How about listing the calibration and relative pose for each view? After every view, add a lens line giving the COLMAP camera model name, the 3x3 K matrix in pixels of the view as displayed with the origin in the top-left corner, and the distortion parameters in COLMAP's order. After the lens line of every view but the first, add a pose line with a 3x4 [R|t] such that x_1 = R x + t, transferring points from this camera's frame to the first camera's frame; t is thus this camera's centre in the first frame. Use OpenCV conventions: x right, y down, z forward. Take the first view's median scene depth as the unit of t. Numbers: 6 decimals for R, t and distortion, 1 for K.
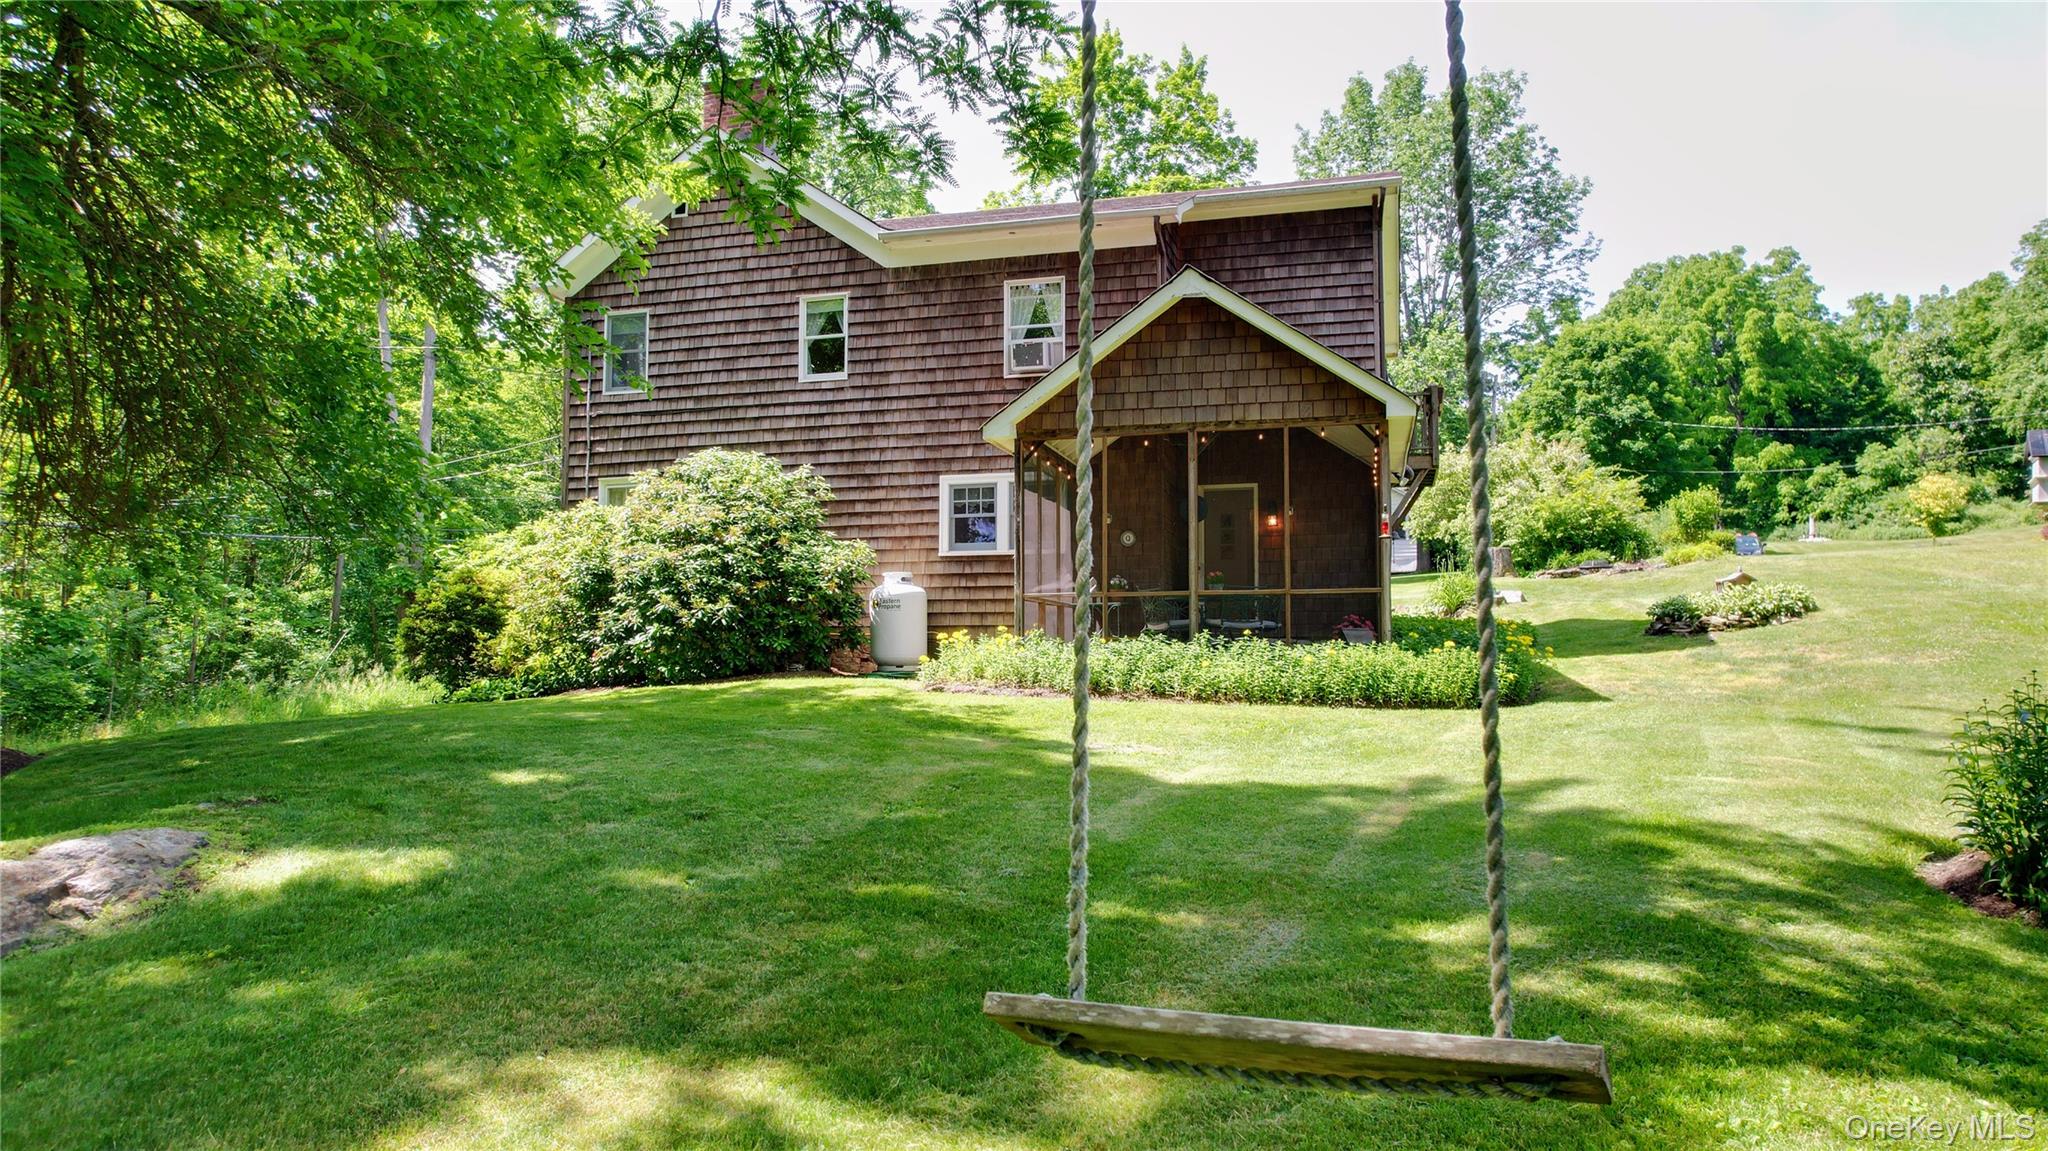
lens RADIAL K [[1268.8, 0, 1024.0], [0, 1268.8, 575.5], [0, 0, 1]] dist [-0.035194, 0.002725]
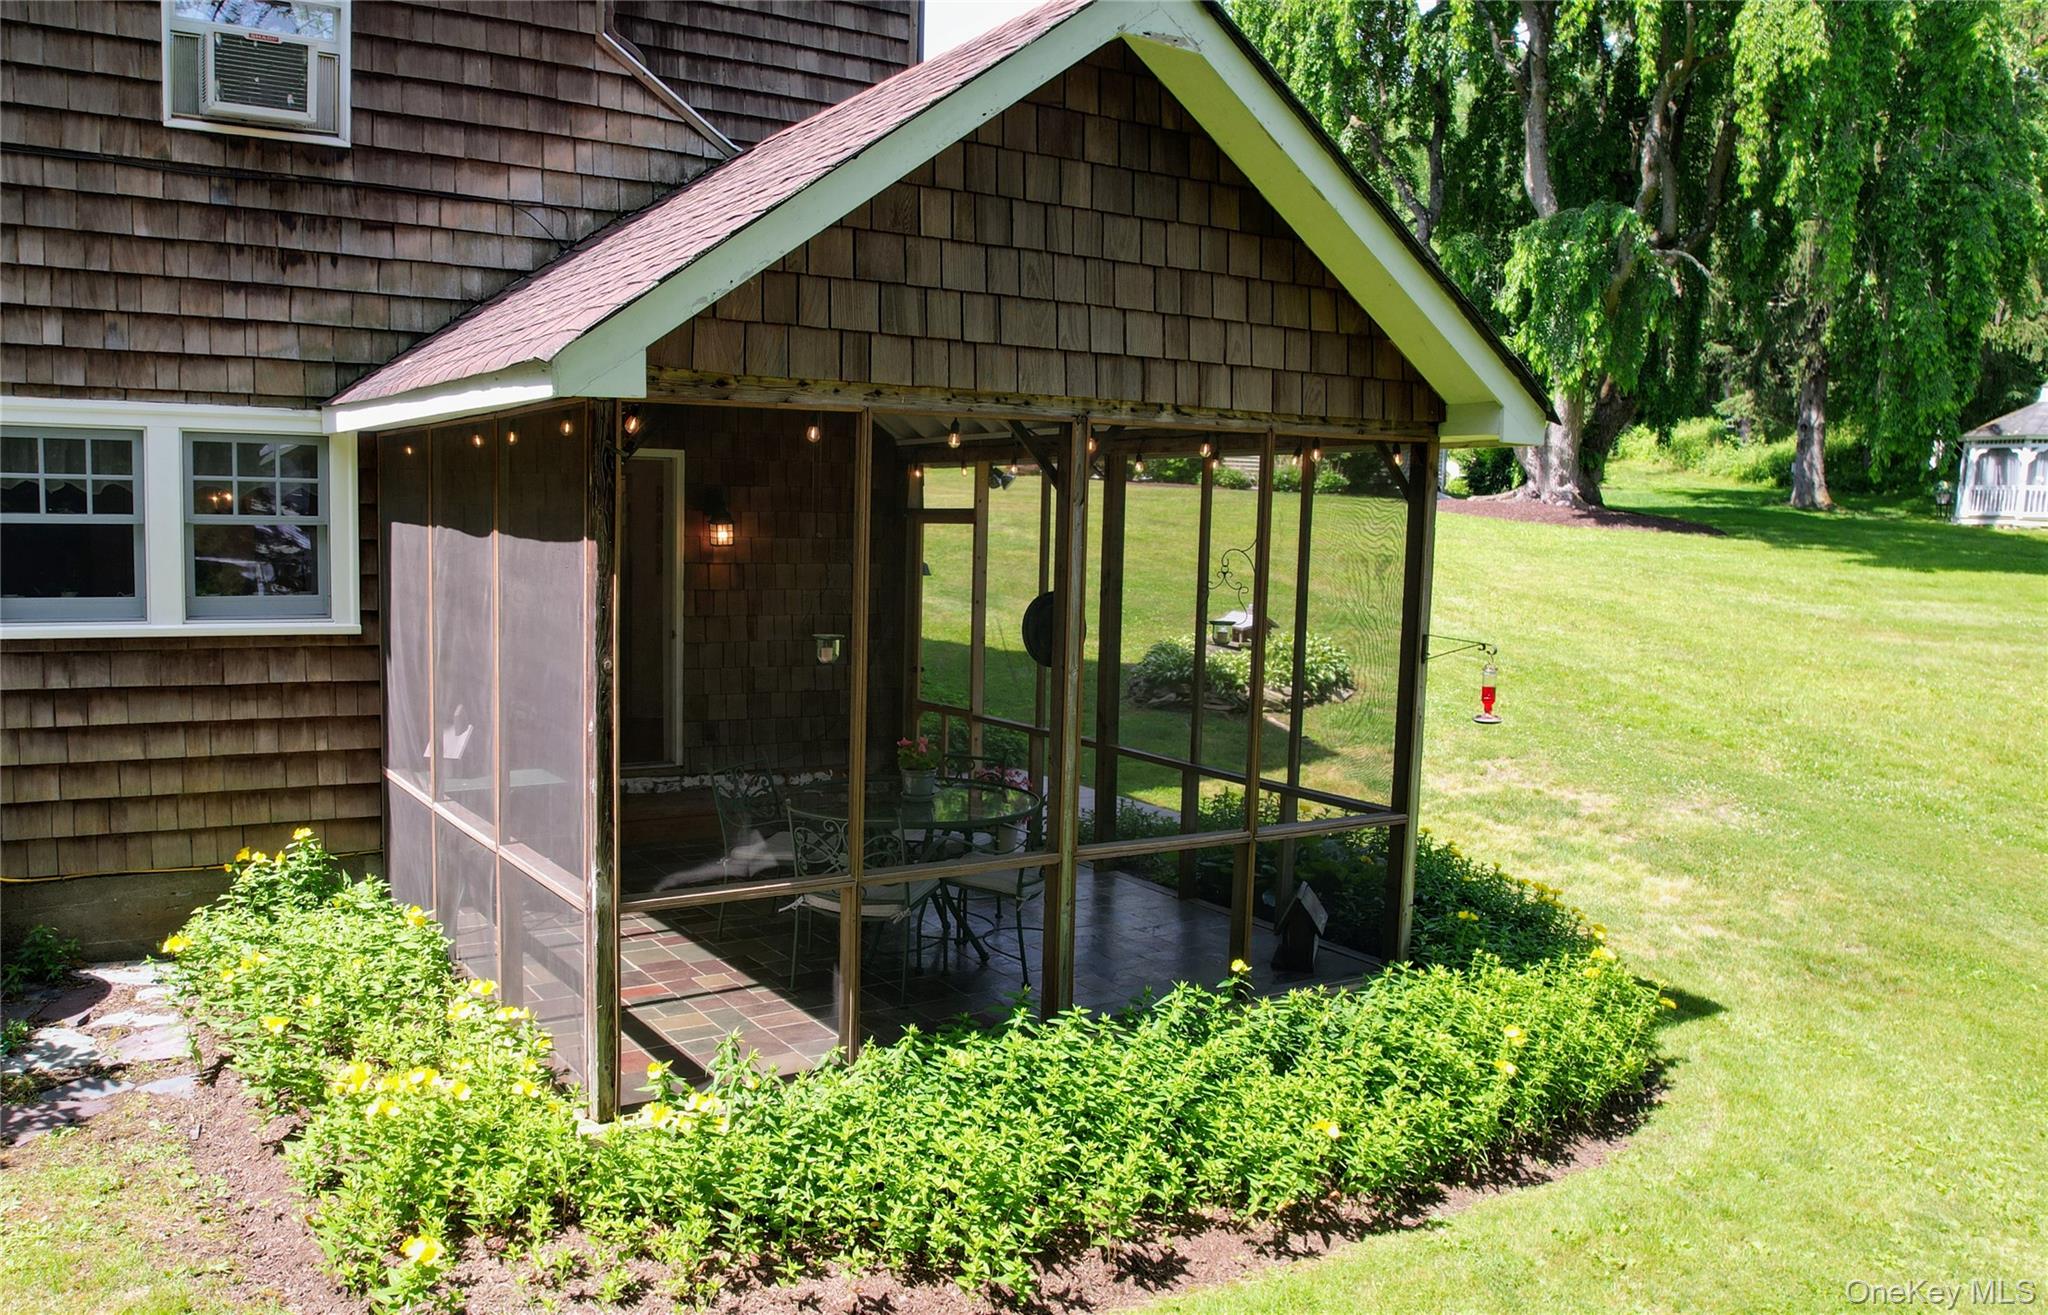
lens RADIAL K [[1611.2, 0, 1022.5], [0, 1611.2, 712.4], [0, 0, 1]] dist [-0.046098, -0.001182]
pose [[0.712909, -0.053890, 0.699183, -0.159209], [-0.061027, 0.988492, 0.138414, -0.071500], [-0.698596, -0.141346, 0.701416, 0.513177]]
